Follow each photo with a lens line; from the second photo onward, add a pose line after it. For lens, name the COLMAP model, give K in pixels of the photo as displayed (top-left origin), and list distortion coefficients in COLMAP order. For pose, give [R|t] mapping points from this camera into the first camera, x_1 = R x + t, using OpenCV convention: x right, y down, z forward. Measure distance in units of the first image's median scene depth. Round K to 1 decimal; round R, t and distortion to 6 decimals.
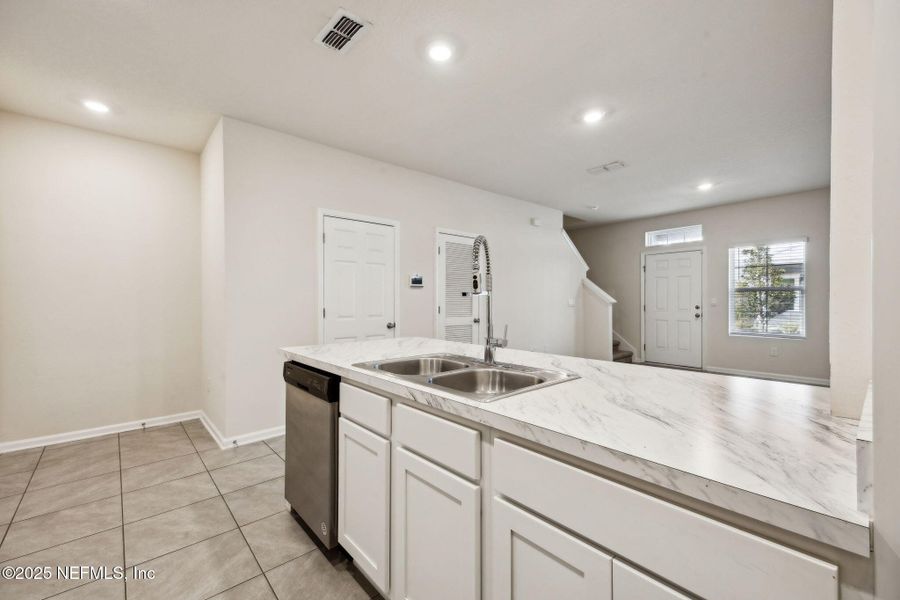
lens RADIAL K [[380.6, 0, 450.0], [0, 380.6, 296.0], [0, 0, 1]] dist [0.000957, 0.000082]
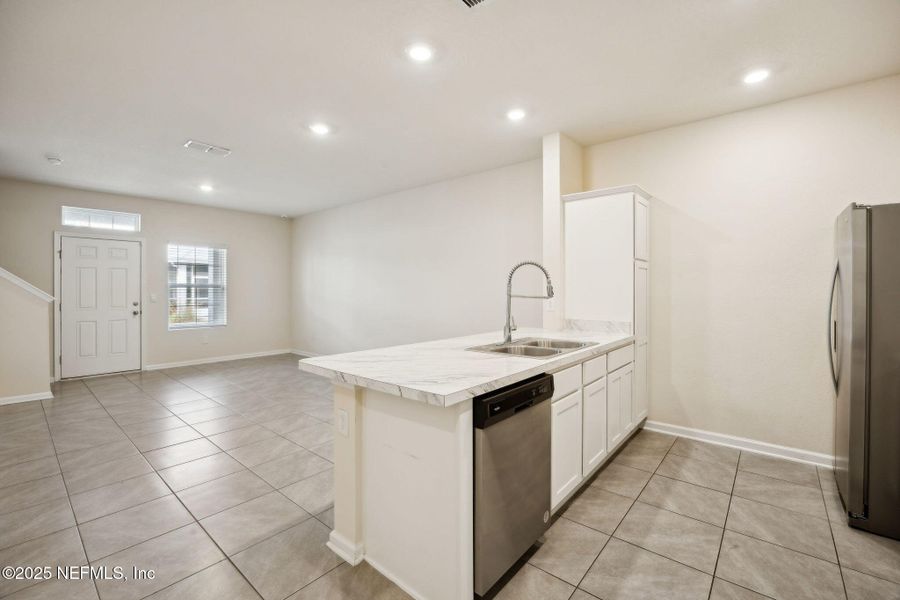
lens RADIAL K [[380.6, 0, 450.0], [0, 380.6, 296.0], [0, 0, 1]] dist [0.000957, 0.000082]
pose [[-0.136033, -0.013519, 0.990612, -0.354207], [-0.008406, 0.999887, 0.012491, -0.006793], [-0.990669, -0.006628, -0.136131, 0.378468]]
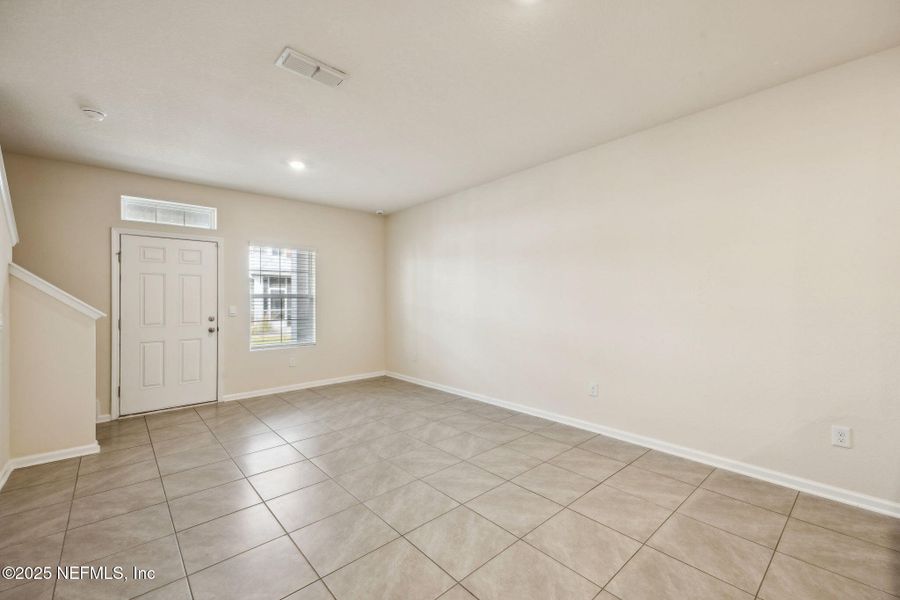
lens RADIAL K [[374.1, 0, 461.3], [0, 374.1, 303.0], [0, 0, 1]] dist [0.037692, 0.000048]
pose [[-0.019566, -0.005646, 0.999793, -0.094219], [-0.002676, 0.999981, 0.005594, -0.006622], [-0.999805, -0.002566, -0.019580, 0.530899]]
